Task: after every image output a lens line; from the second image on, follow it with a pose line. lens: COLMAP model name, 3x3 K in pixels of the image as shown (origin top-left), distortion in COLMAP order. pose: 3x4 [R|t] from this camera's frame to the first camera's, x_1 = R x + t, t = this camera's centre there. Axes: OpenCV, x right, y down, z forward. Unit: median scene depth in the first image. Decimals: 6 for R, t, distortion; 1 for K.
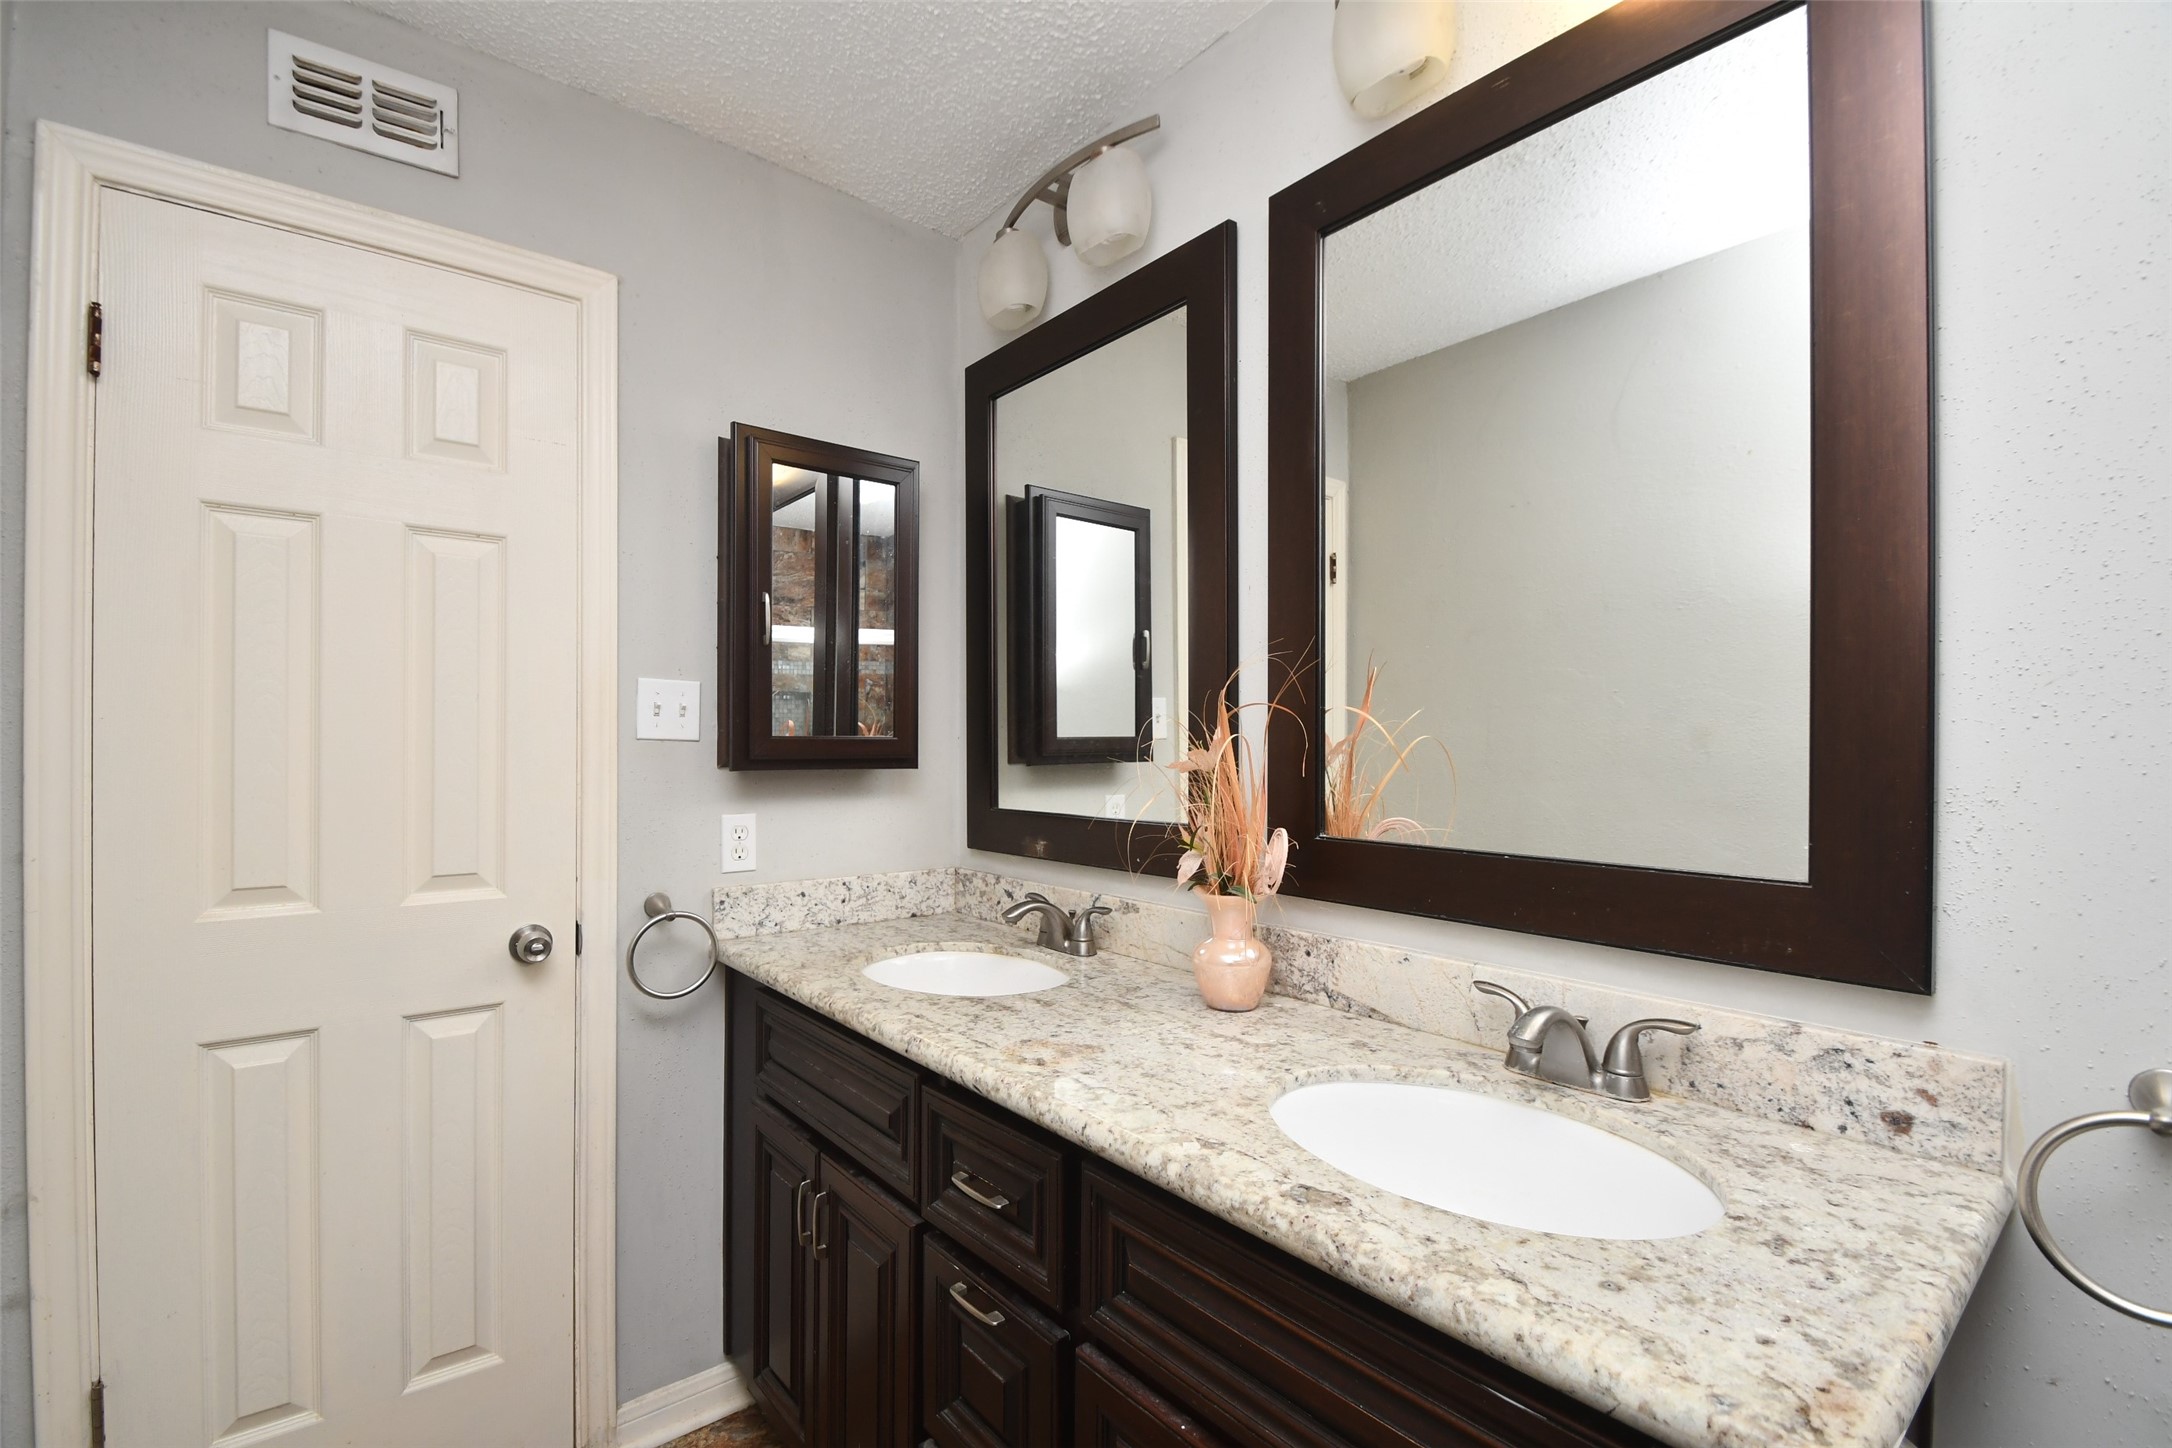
lens RADIAL K [[950.2, 0, 1057.8], [0, 950.2, 745.4], [0, 0, 1]] dist [0.017176, -0.016307]
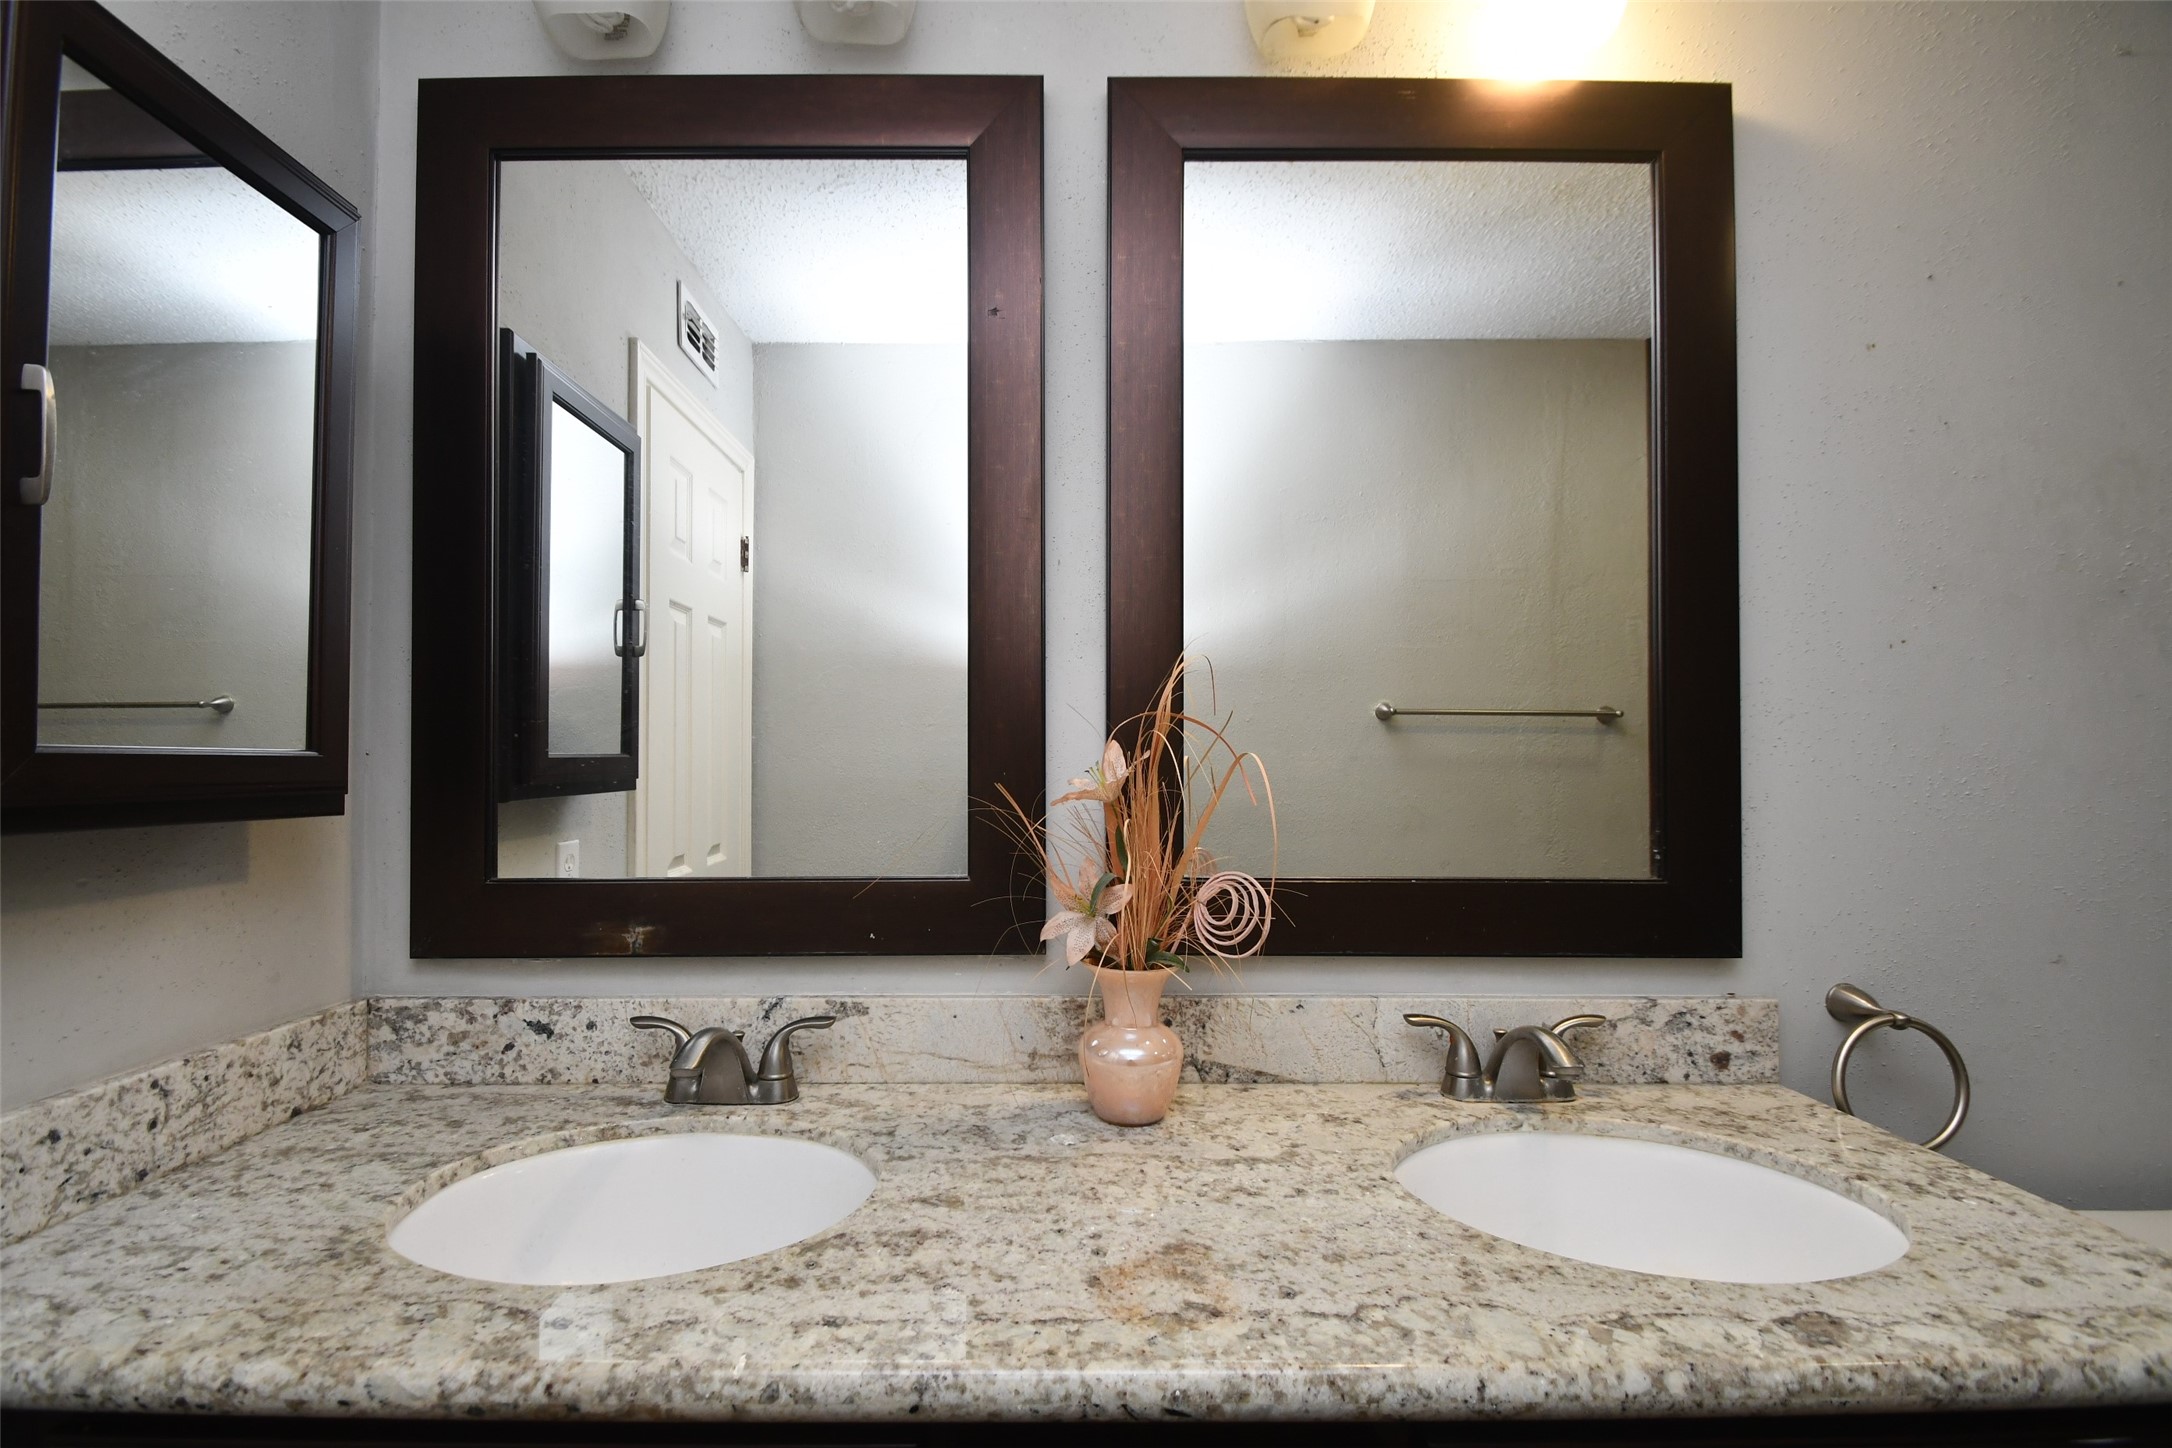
lens RADIAL K [[950.2, 0, 1057.8], [0, 950.2, 745.4], [0, 0, 1]] dist [0.017176, -0.016307]
pose [[0.621026, 0.022635, 0.783463, -0.458945], [-0.000432, 0.999593, -0.028537, 0.007645], [-0.783790, 0.017384, 0.620782, 0.607776]]
